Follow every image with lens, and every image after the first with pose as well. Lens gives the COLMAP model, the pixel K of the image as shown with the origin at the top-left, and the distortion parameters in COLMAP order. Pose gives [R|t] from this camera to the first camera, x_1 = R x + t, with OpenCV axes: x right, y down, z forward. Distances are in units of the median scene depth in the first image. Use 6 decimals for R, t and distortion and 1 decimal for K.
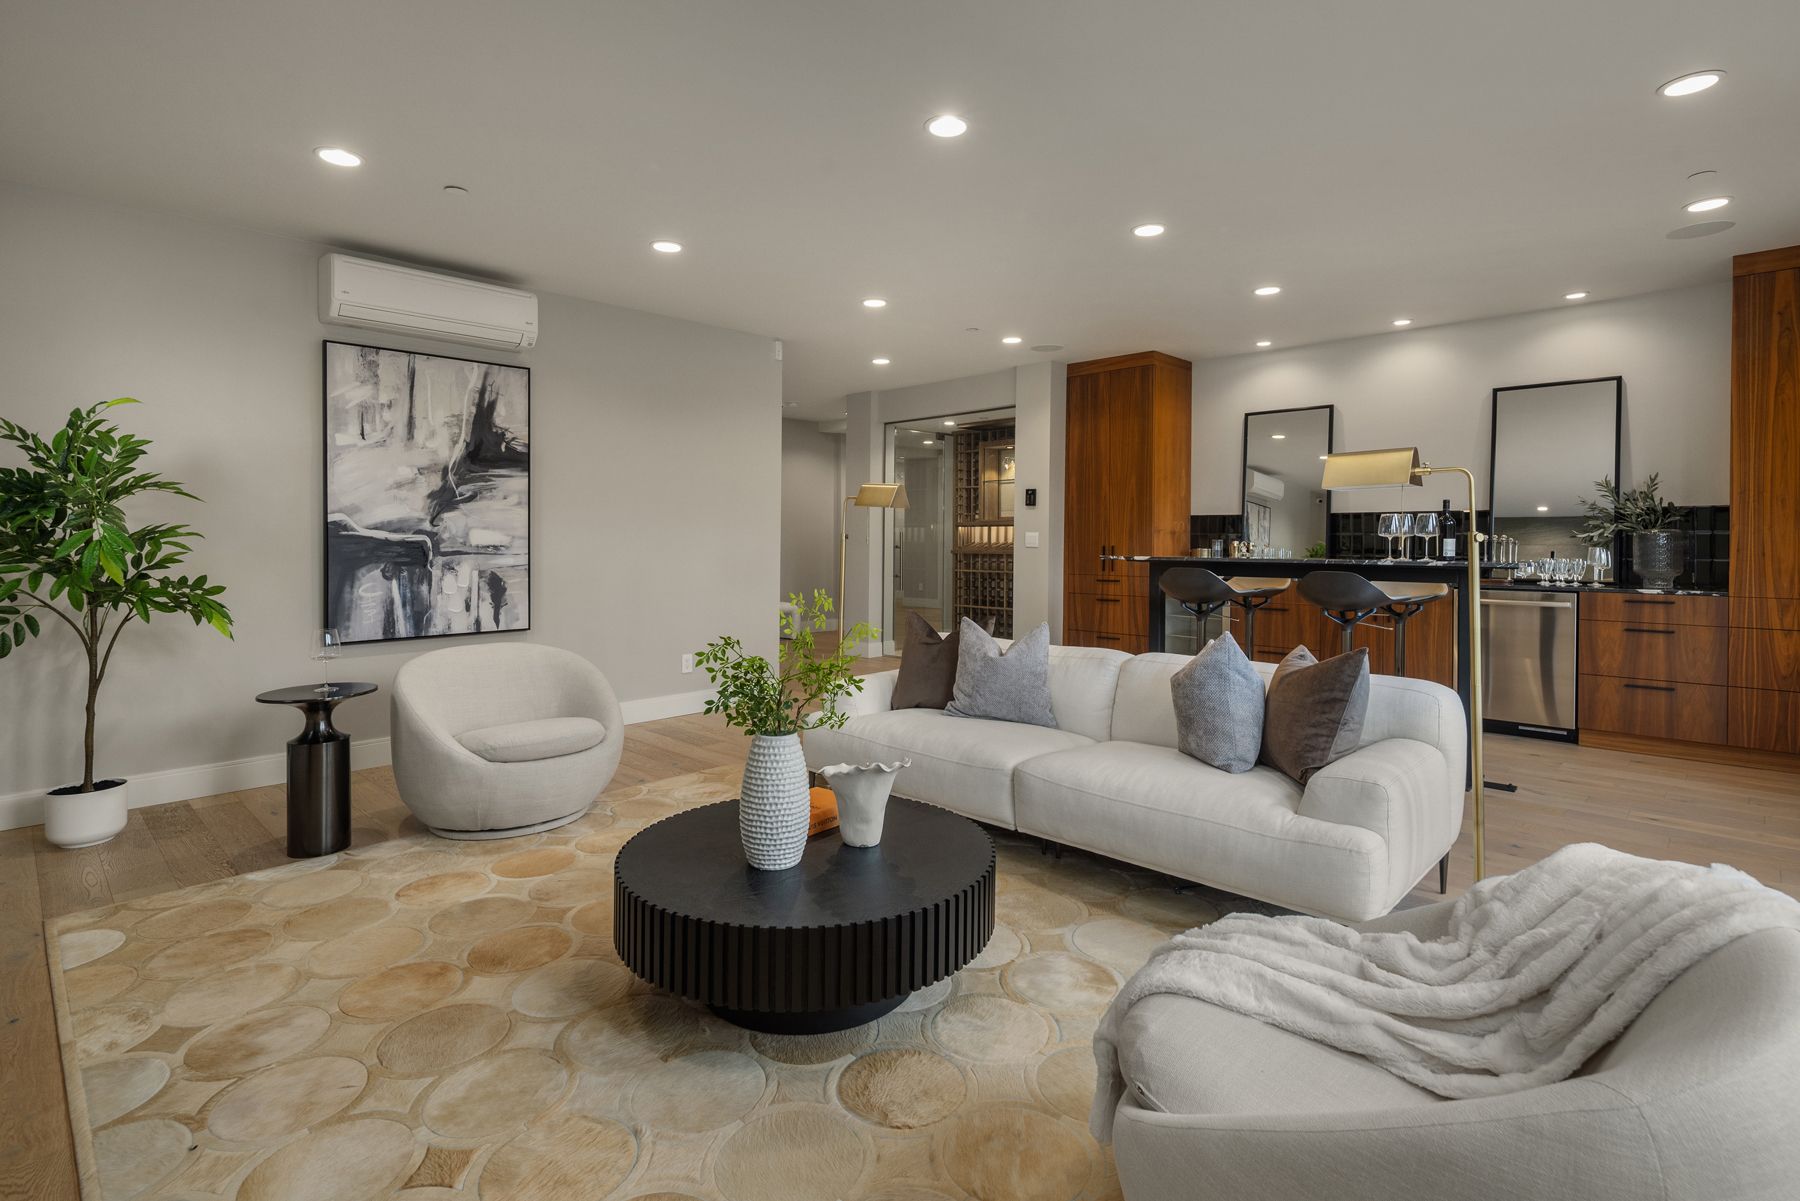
lens RADIAL K [[877.2, 0, 903.2], [0, 877.2, 557.0], [0, 0, 1]] dist [0.000019, -0.000002]
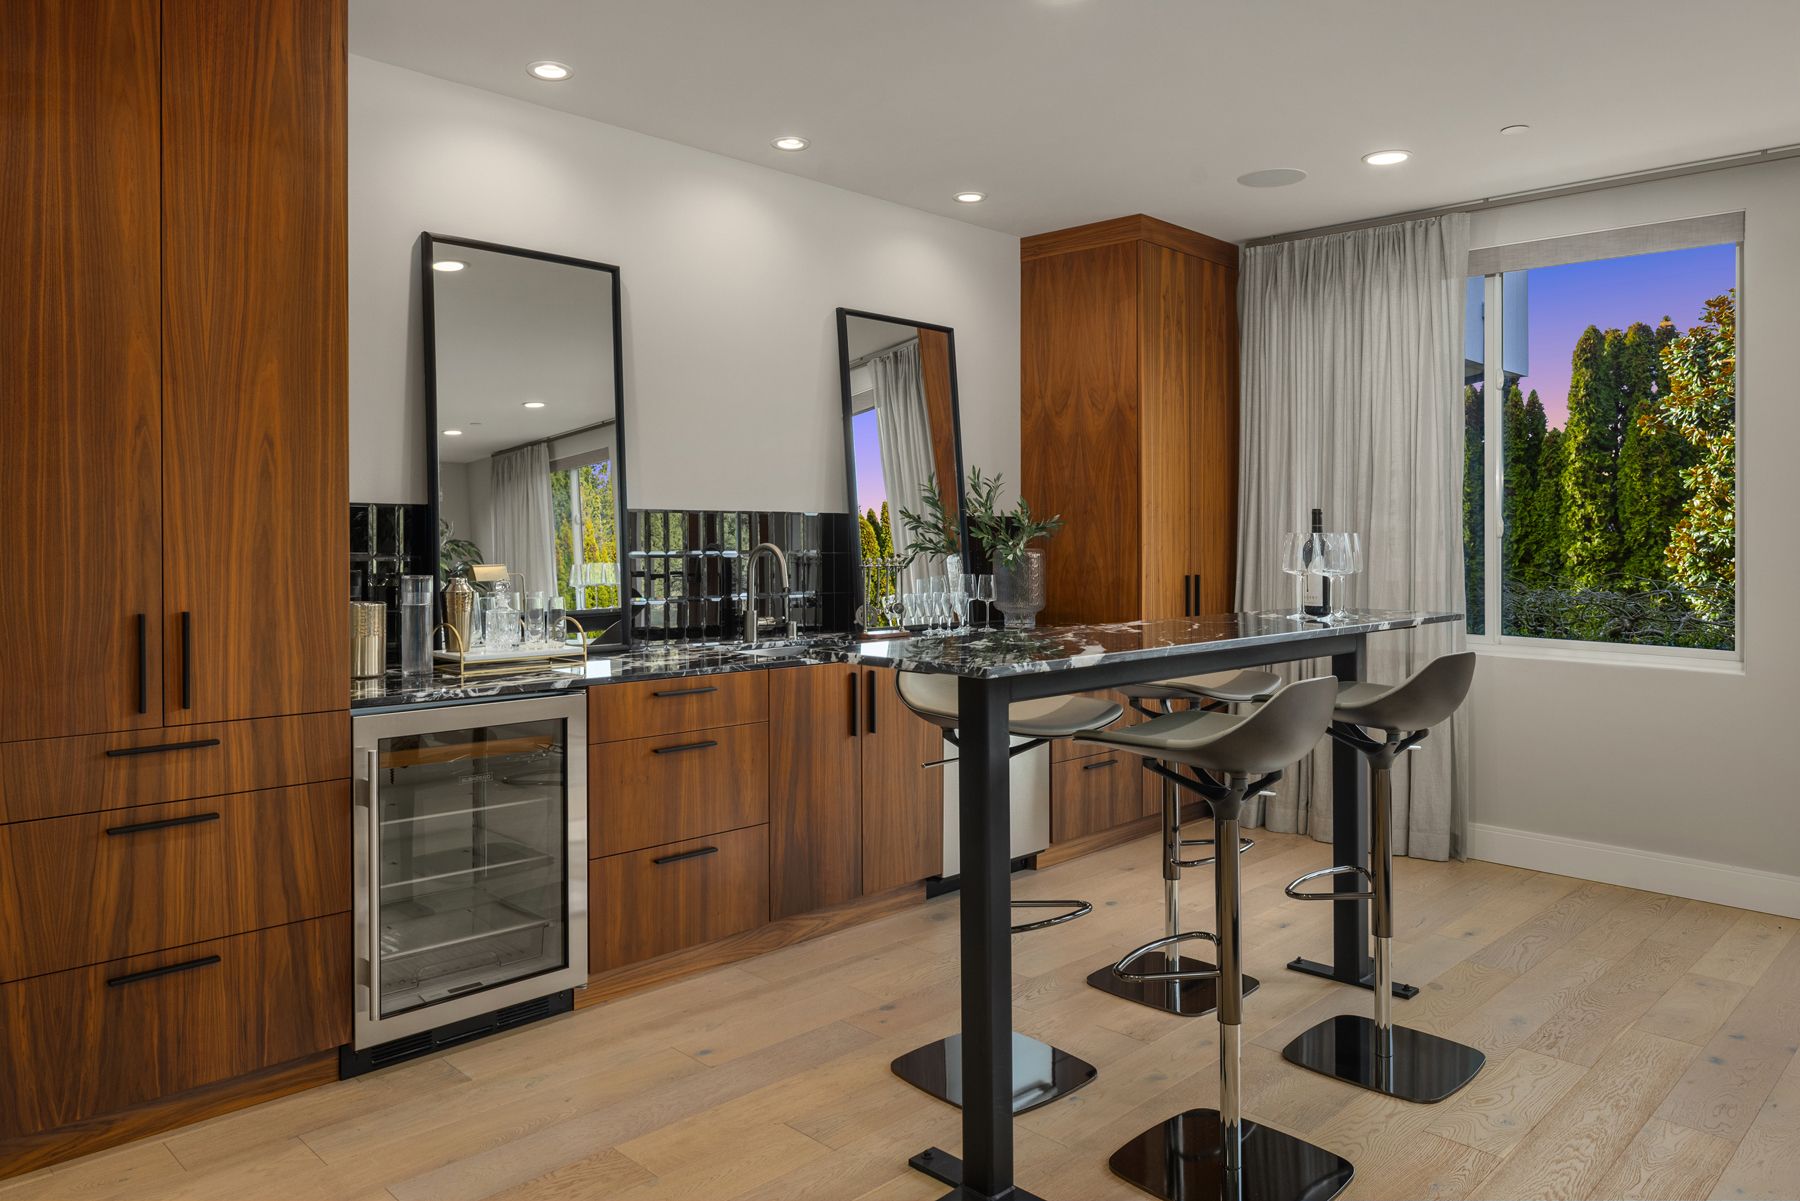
lens RADIAL K [[1233.2, 0, 899.6], [0, 1233.2, 535.8], [0, 0, 1]] dist [-0.002285, -0.001368]
pose [[0.007654, -0.005701, 0.999954, -0.126988], [0.012108, 0.999911, 0.005608, -0.034873], [-0.999897, 0.012065, 0.007722, 0.785215]]
